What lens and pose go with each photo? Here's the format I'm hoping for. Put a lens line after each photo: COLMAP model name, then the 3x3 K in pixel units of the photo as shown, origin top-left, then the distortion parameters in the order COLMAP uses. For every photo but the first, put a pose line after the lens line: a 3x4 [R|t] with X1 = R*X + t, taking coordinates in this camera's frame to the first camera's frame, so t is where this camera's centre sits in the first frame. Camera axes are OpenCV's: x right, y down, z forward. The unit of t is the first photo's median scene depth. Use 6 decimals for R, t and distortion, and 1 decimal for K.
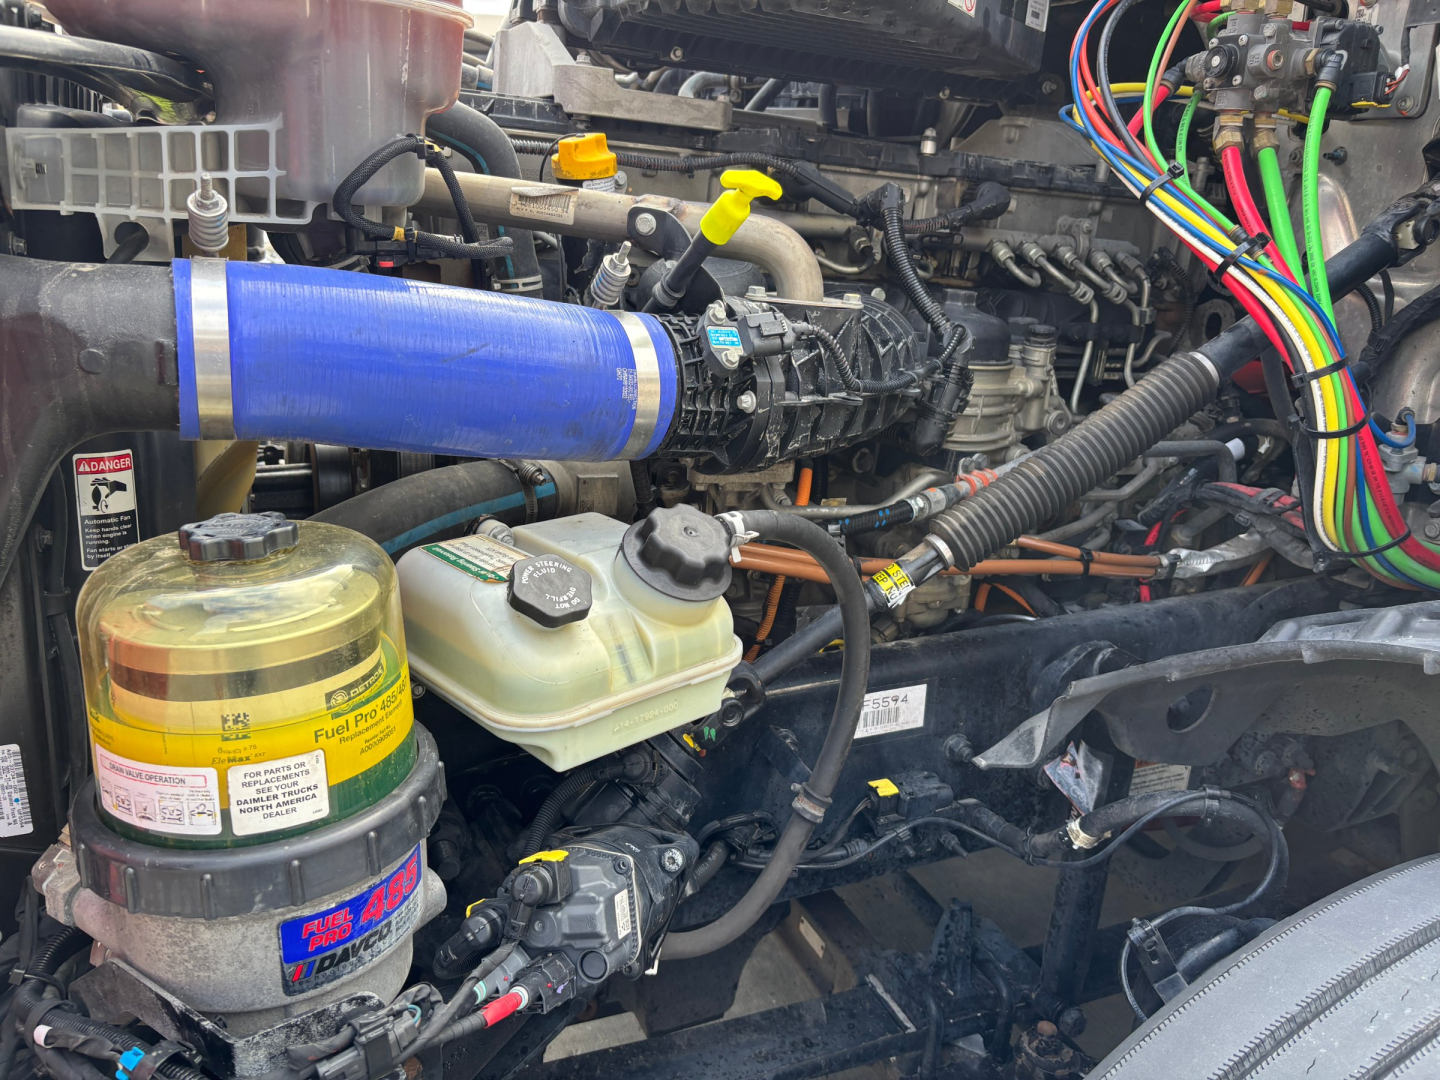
lens RADIAL K [[1113.6, 0, 727.1], [0, 1113.6, 539.1], [0, 0, 1]] dist [0.006501, -0.008372]
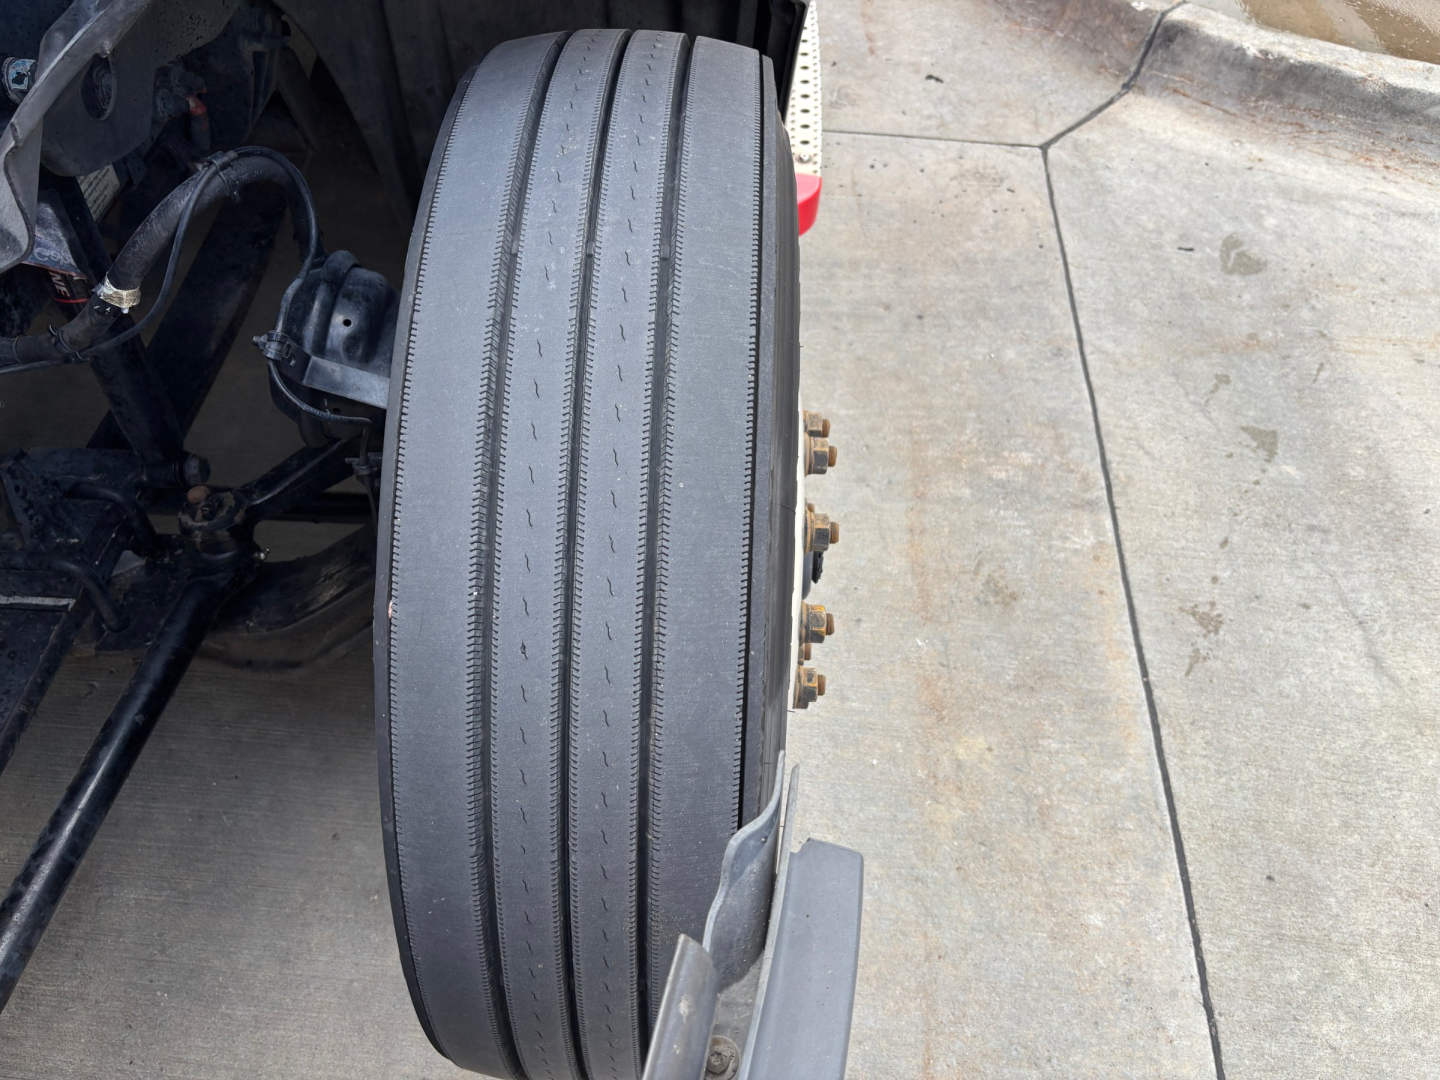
lens RADIAL K [[1113.6, 0, 727.1], [0, 1113.6, 539.1], [0, 0, 1]] dist [0.006501, -0.008372]
pose [[0.444258, -0.705107, 0.552683, -0.062505], [0.277064, 0.694794, 0.663700, -0.028673], [-0.851980, -0.141725, 0.504028, 0.187432]]
